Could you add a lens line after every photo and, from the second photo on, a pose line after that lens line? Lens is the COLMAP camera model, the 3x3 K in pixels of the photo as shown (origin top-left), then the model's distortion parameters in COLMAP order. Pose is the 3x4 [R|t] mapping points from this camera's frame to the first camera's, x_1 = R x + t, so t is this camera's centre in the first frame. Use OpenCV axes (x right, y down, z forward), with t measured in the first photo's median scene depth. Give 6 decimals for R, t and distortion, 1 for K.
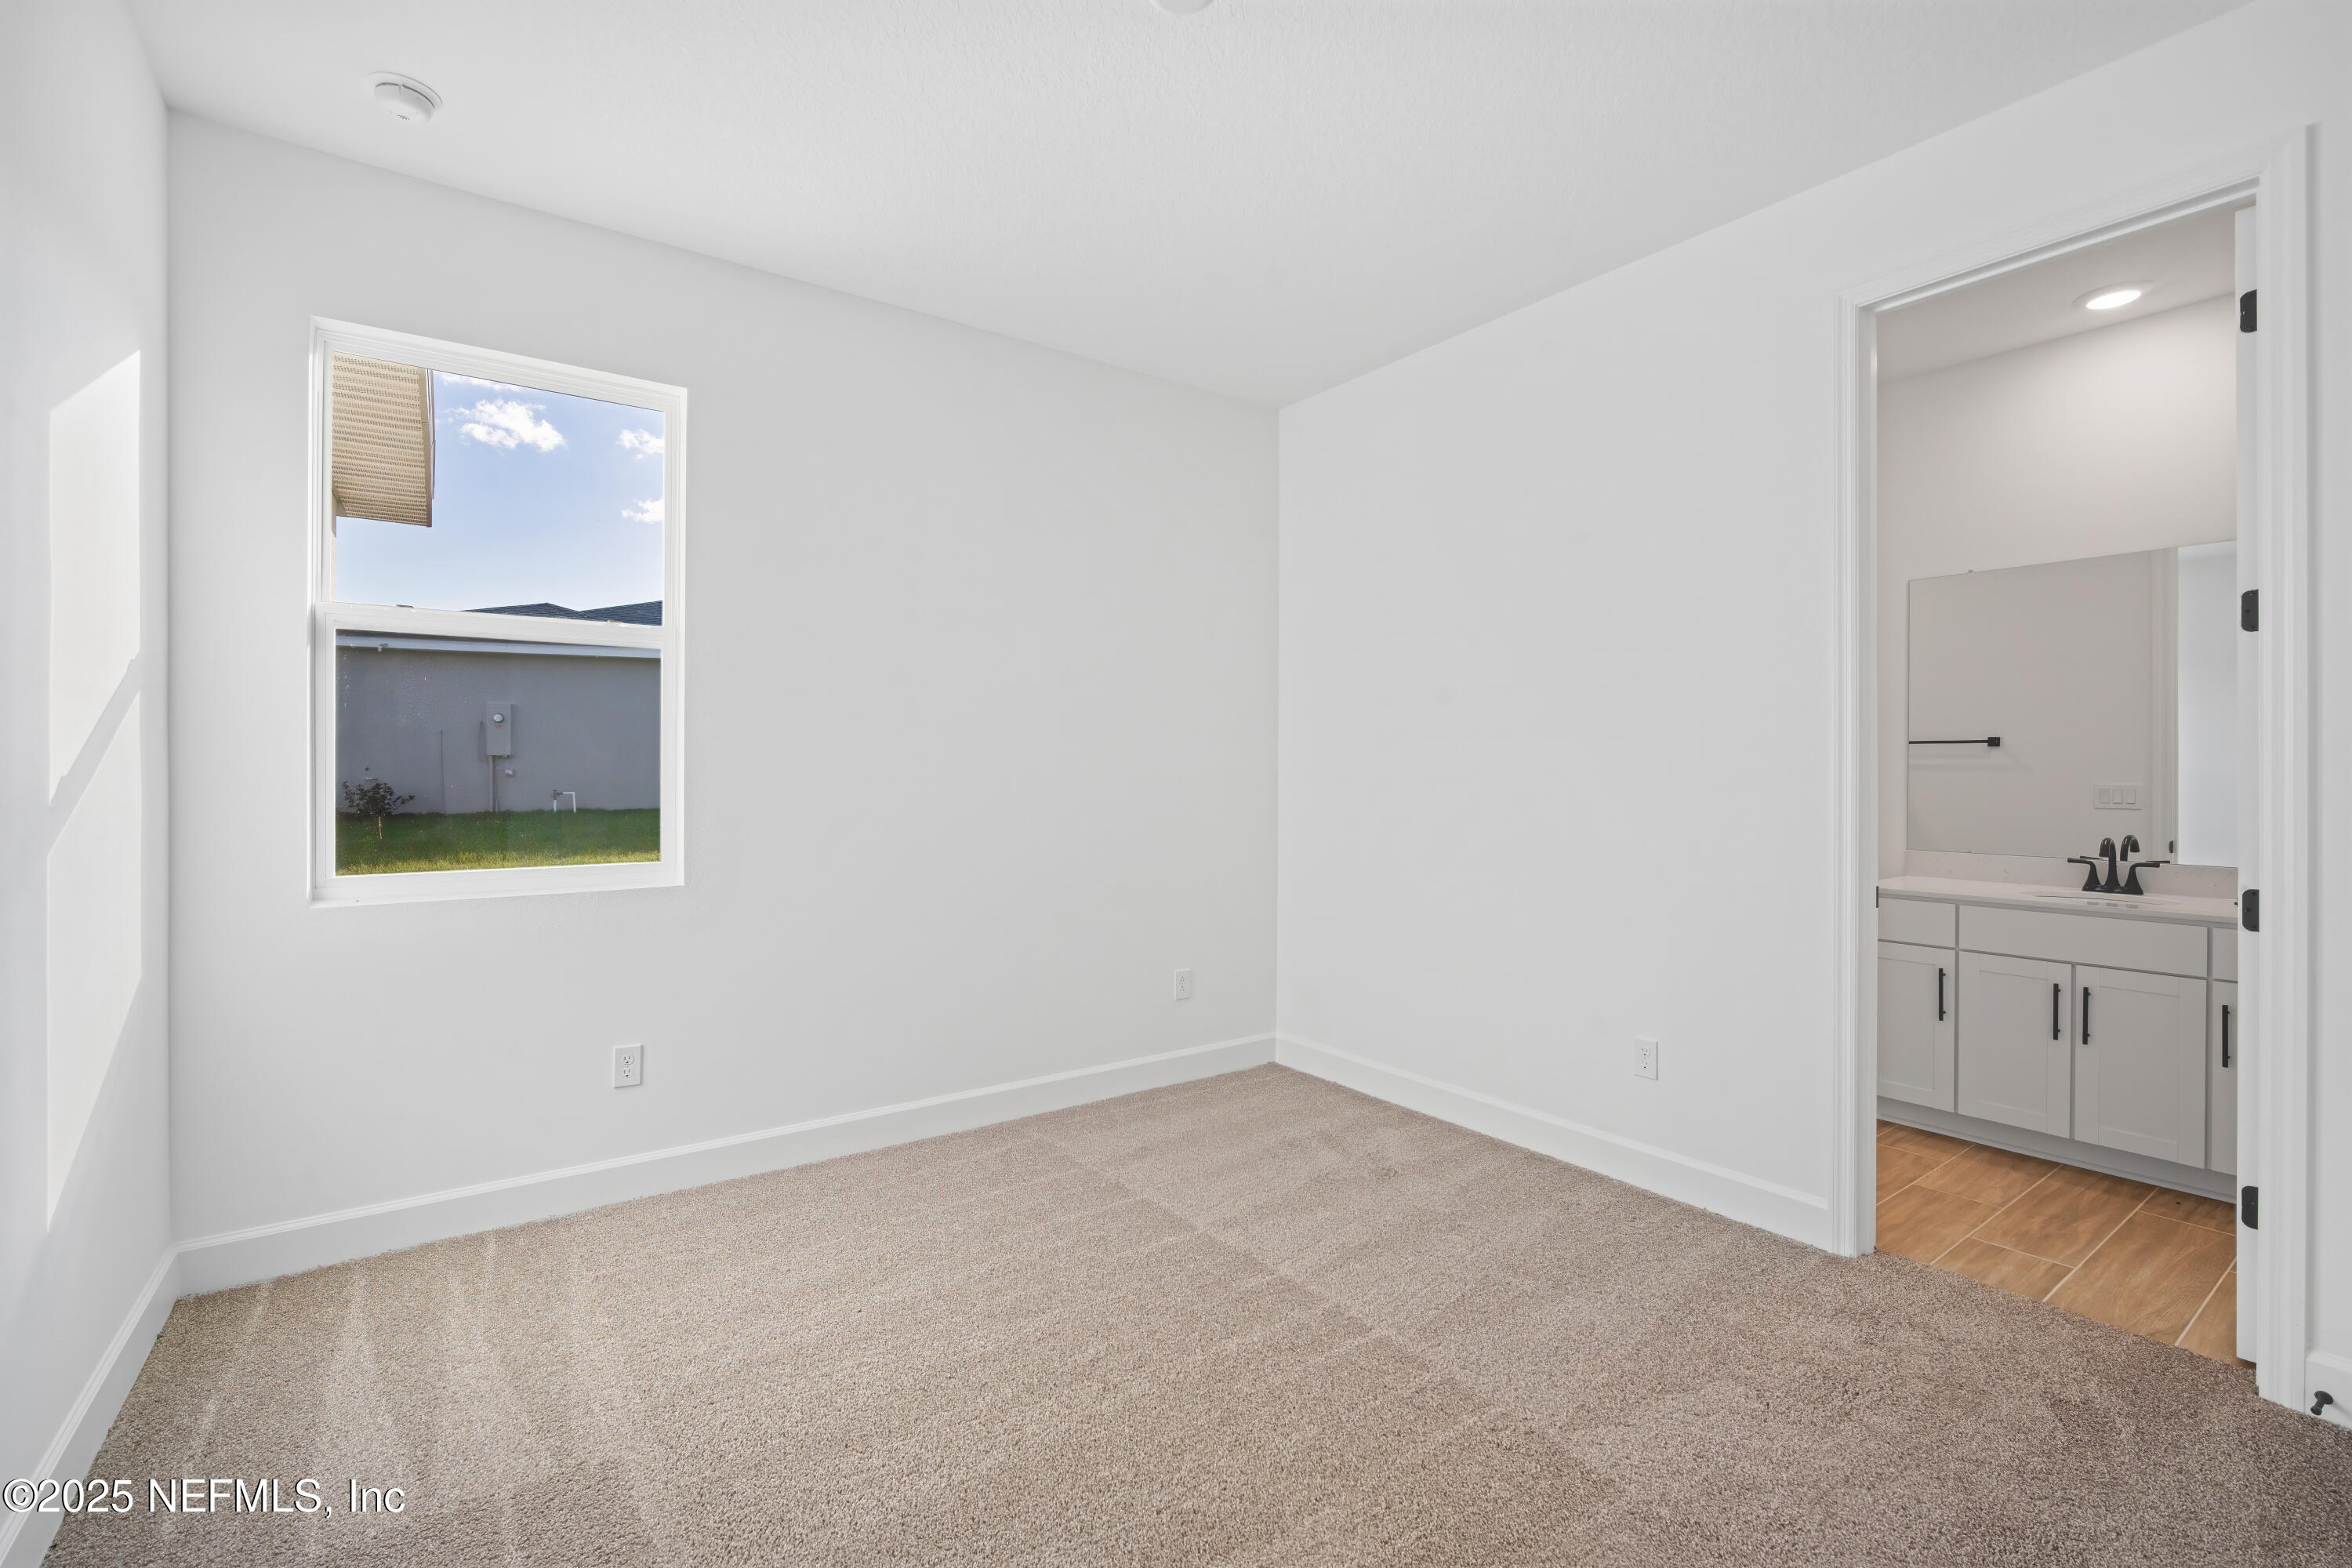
lens RADIAL K [[1032.7, 0, 1182.8], [0, 1032.7, 784.8], [0, 0, 1]] dist [-0.011948, 0.002071]
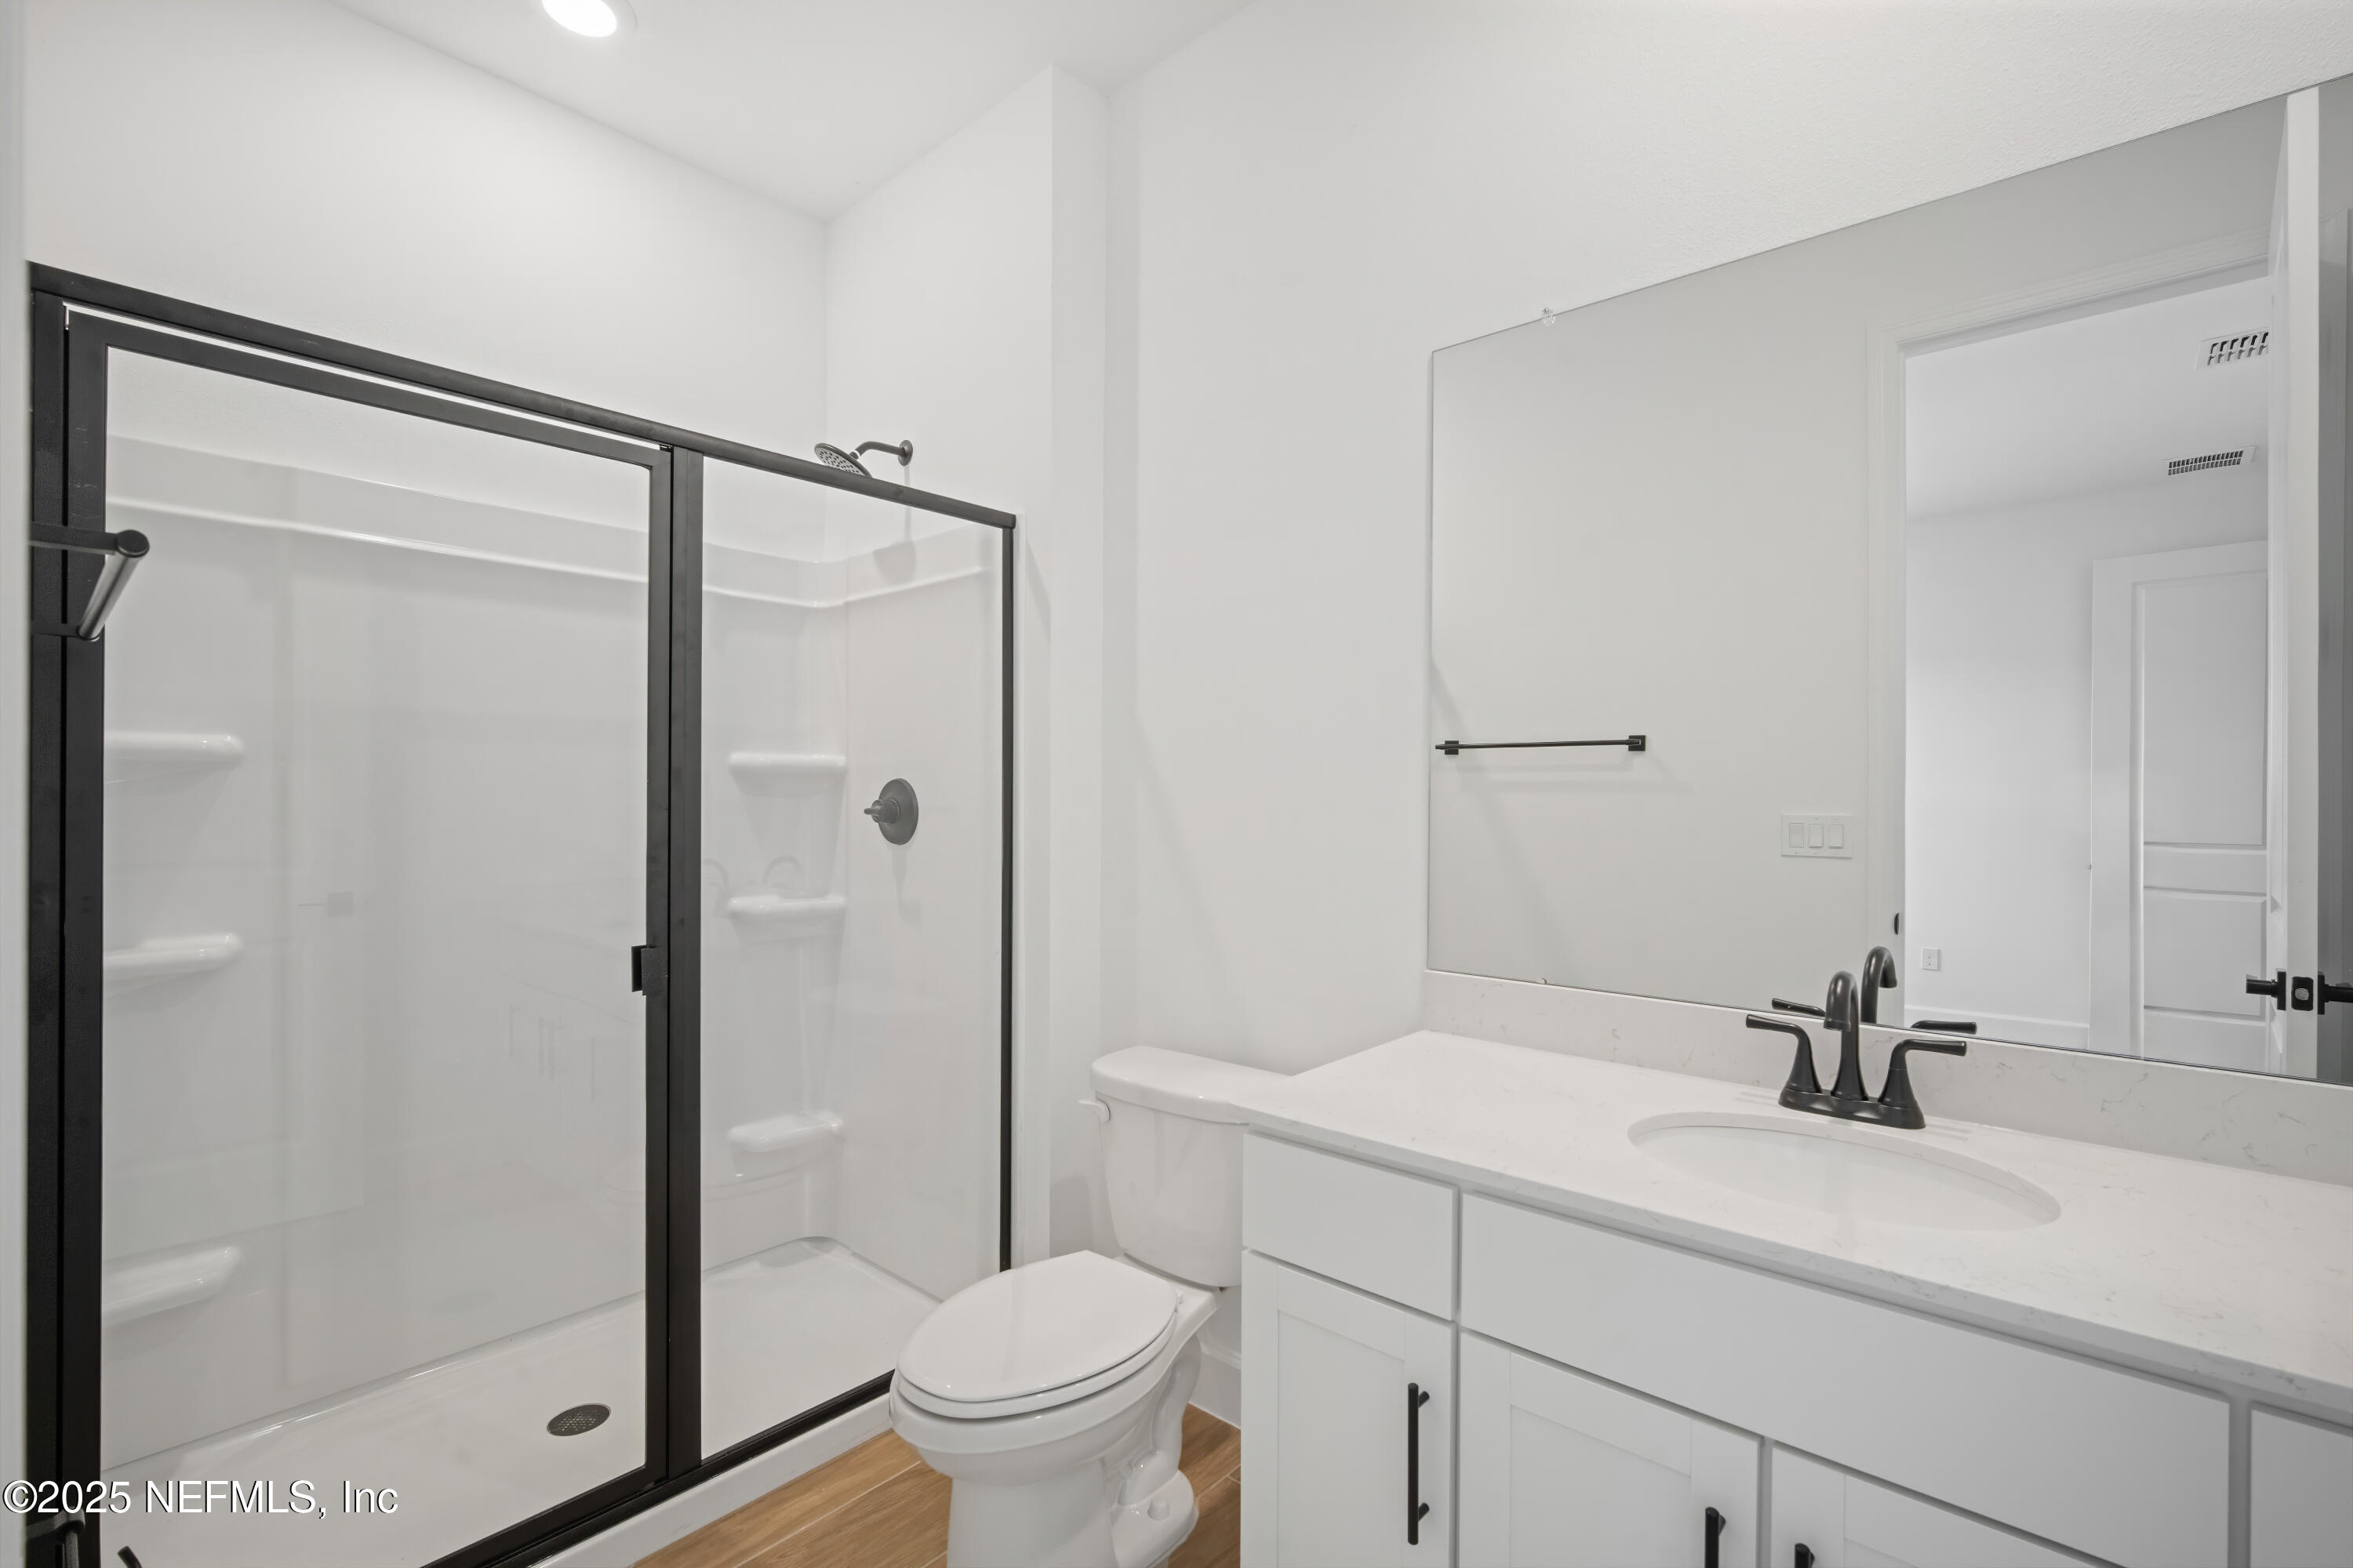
lens RADIAL K [[1033.1, 0, 1167.8], [0, 1033.1, 788.5], [0, 0, 1]] dist [-0.011948, 0.002071]
pose [[0.978727, 0.009452, 0.204948, 0.585673], [-0.007474, 0.999918, -0.010424, -0.009336], [-0.205030, 0.008670, 0.978717, 0.682698]]
